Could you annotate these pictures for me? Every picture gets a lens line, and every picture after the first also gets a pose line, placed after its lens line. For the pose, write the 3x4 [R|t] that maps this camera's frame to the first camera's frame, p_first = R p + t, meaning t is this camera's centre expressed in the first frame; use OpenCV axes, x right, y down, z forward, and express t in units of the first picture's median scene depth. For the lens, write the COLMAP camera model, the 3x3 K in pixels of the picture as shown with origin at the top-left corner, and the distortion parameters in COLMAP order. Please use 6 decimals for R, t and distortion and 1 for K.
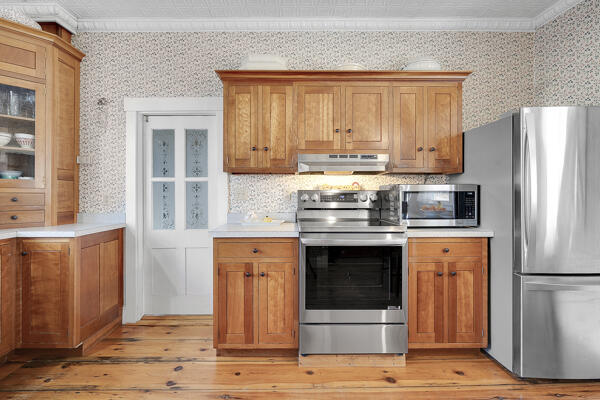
lens RADIAL K [[279.4, 0, 299.7], [0, 279.4, 189.1], [0, 0, 1]] dist [-0.000381, -0.000011]
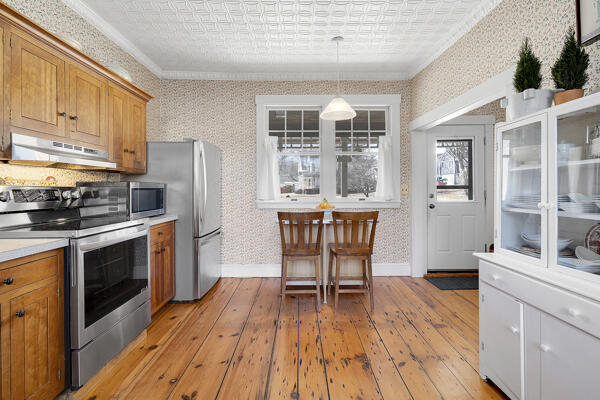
lens RADIAL K [[279.4, 0, 299.7], [0, 279.4, 189.1], [0, 0, 1]] dist [-0.000381, -0.000011]
pose [[0.013316, -0.001351, 0.999910, -0.676441], [0.001526, 0.999998, 0.001331, 0.011377], [-0.999910, 0.001508, 0.013318, 0.291220]]
